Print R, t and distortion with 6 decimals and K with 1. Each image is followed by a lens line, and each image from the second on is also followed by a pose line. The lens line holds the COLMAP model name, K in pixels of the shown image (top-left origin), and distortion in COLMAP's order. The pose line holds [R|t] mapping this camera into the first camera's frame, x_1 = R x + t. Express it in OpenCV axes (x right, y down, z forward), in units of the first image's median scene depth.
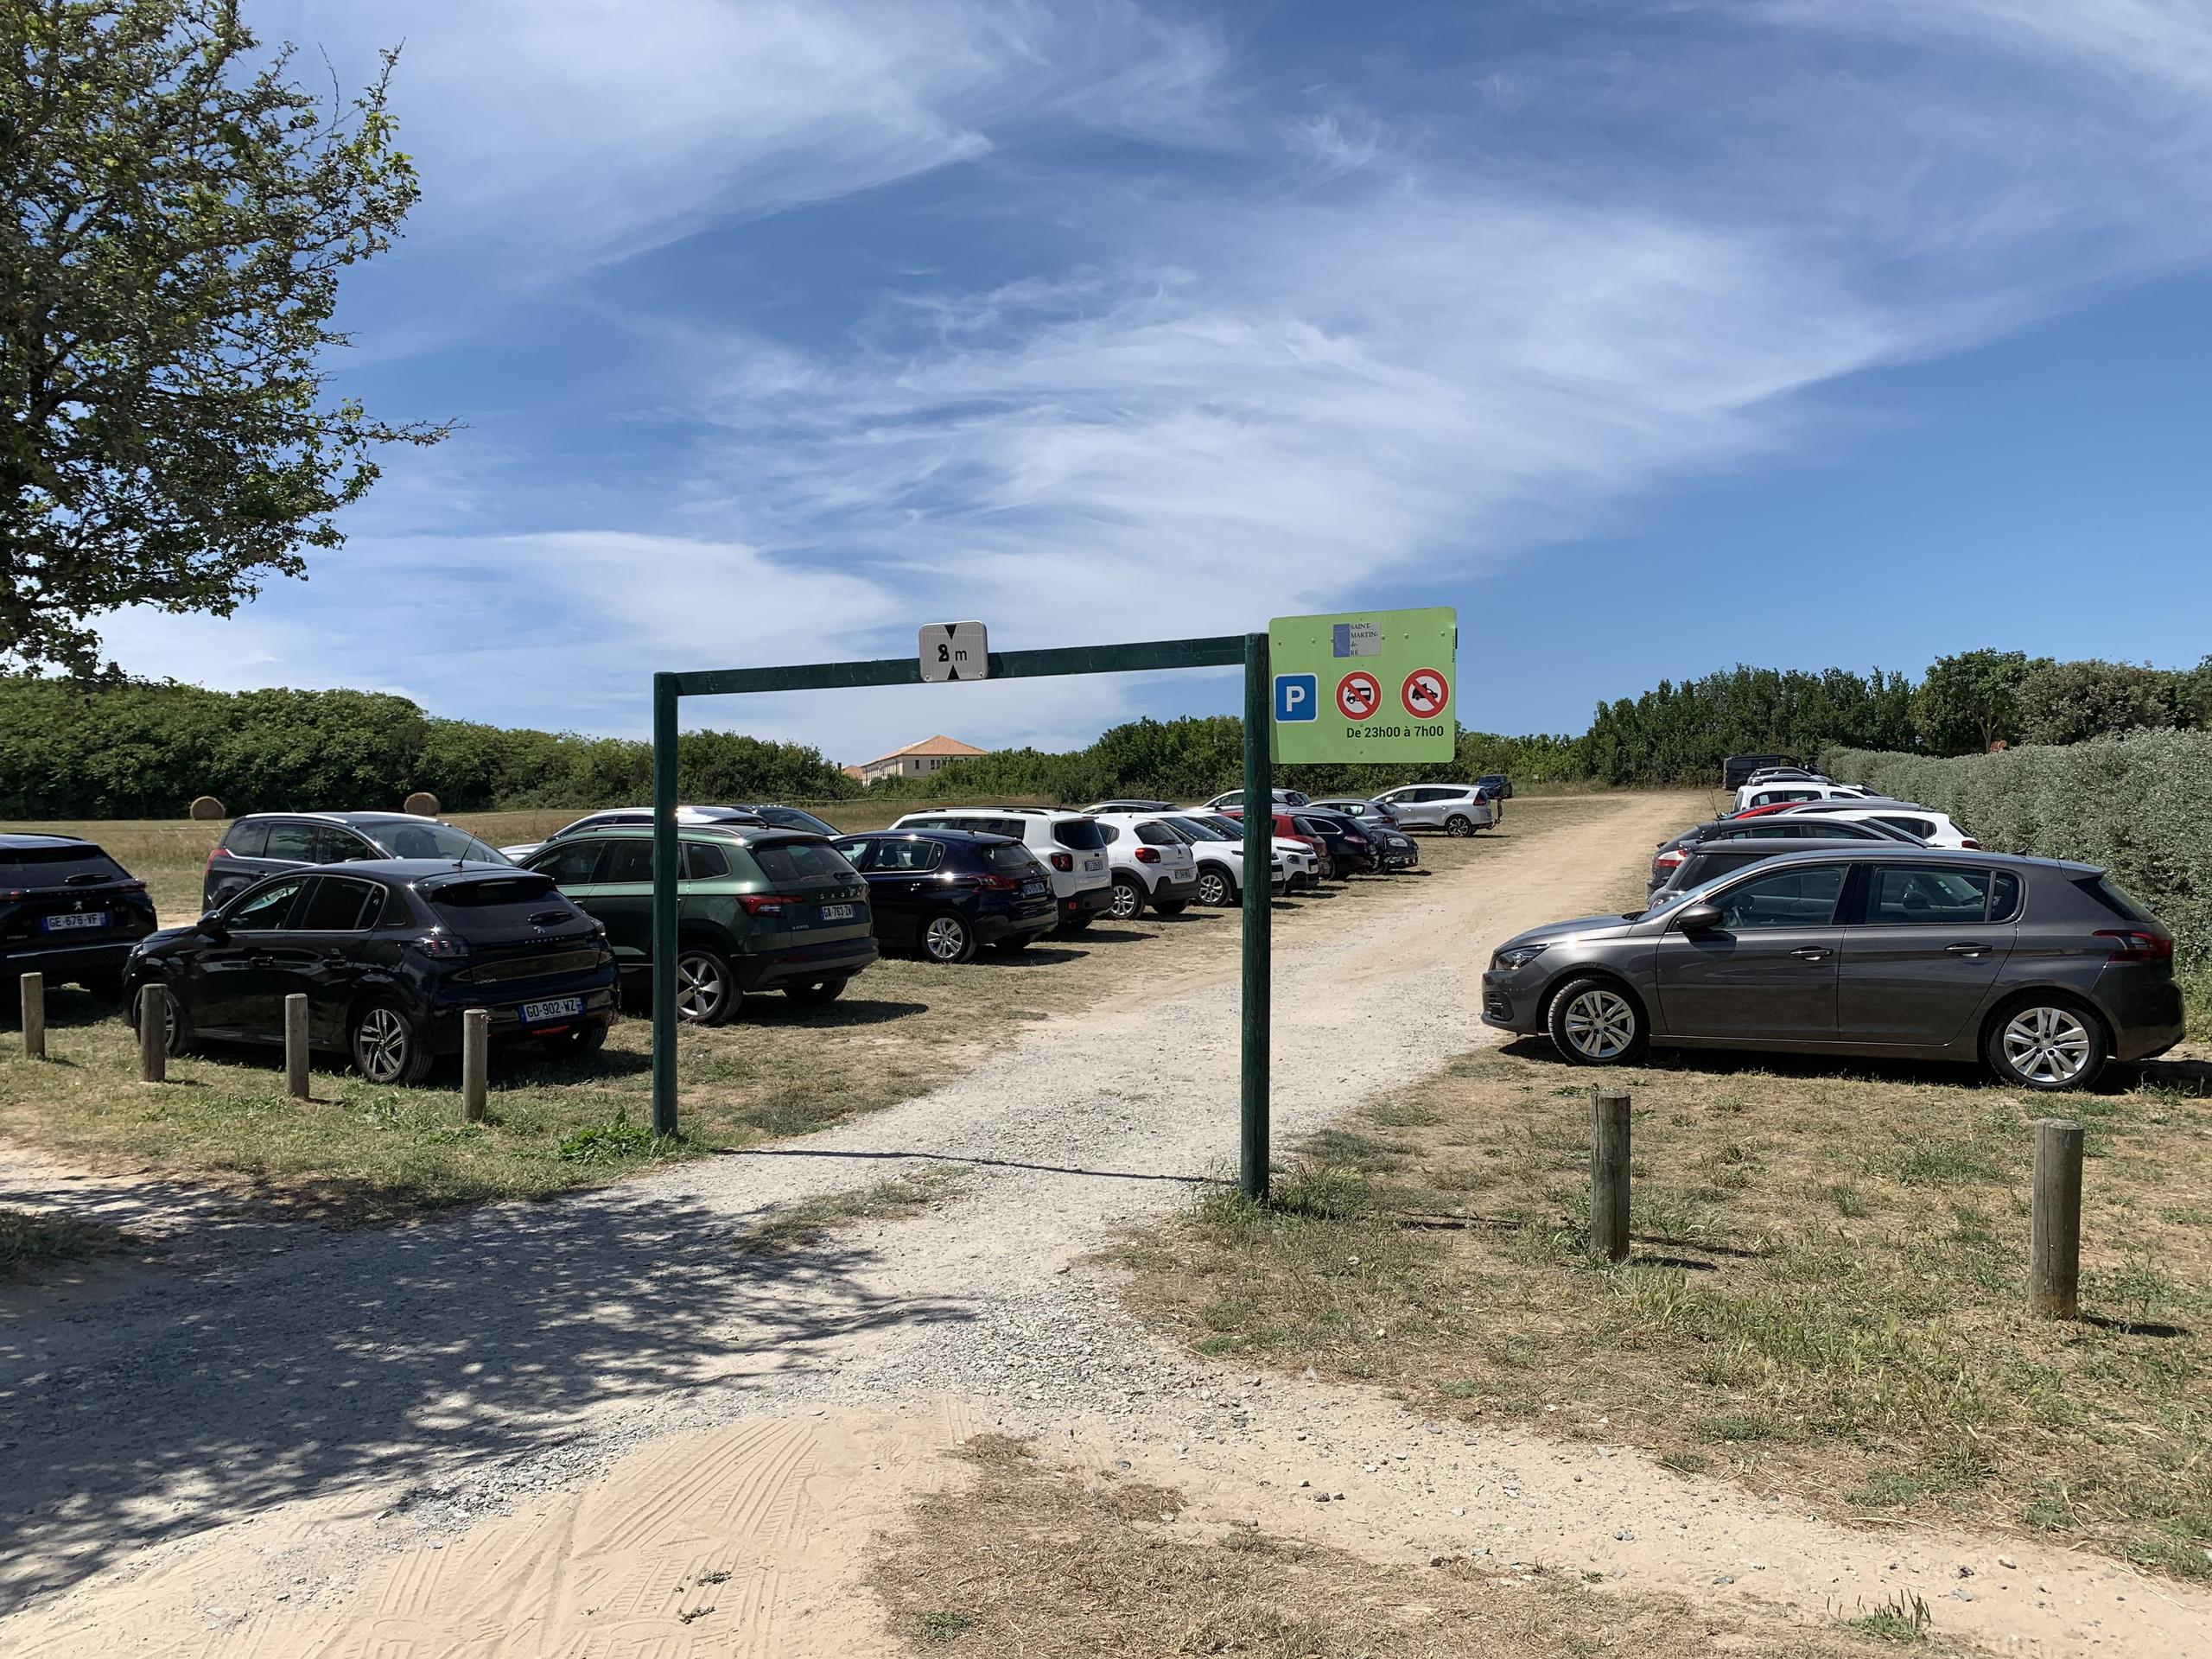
lens RADIAL K [[1650.6, 0, 1106.0], [0, 1650.6, 829.5], [0, 0, 1]] dist [0.173786, -0.355474]
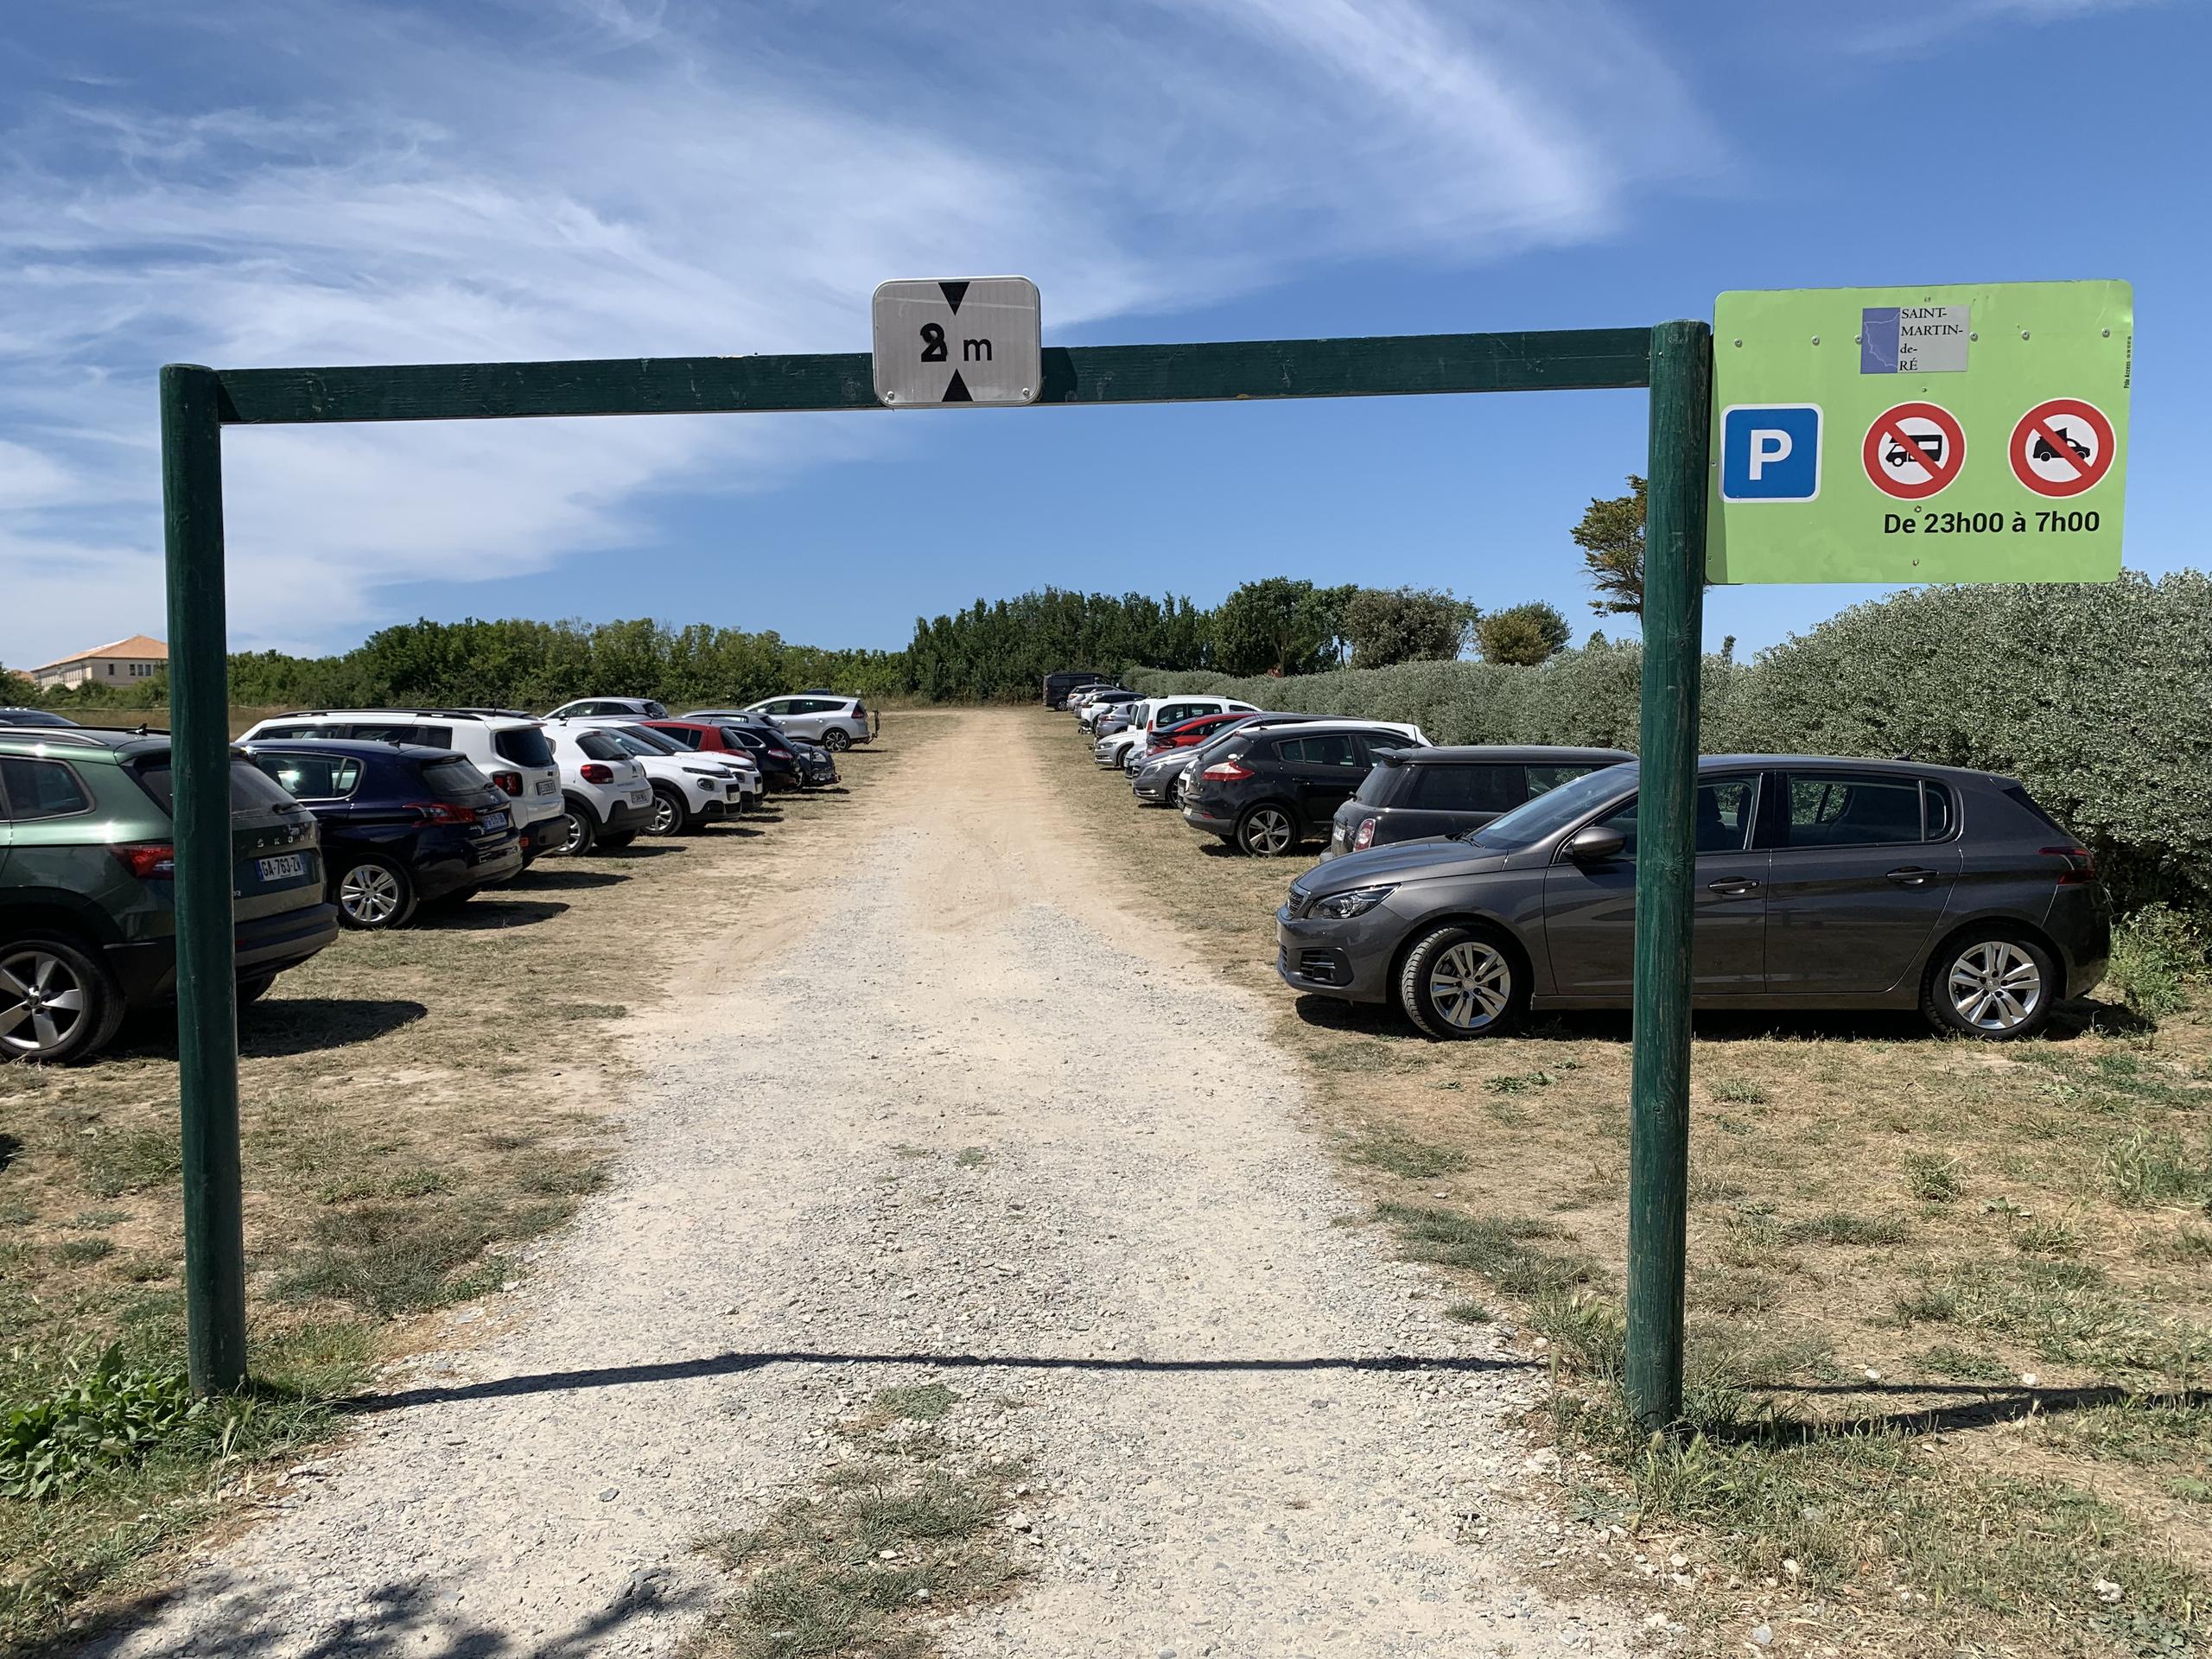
lens RADIAL K [[1679.4, 0, 1106.0], [0, 1679.4, 829.5], [0, 0, 1]] dist [0.036677, -0.032849]
pose [[0.914044, -0.022571, 0.404987, -0.081062], [0.002533, 0.998749, 0.049947, 0.002651], [-0.405607, -0.044628, 0.912957, 0.172782]]
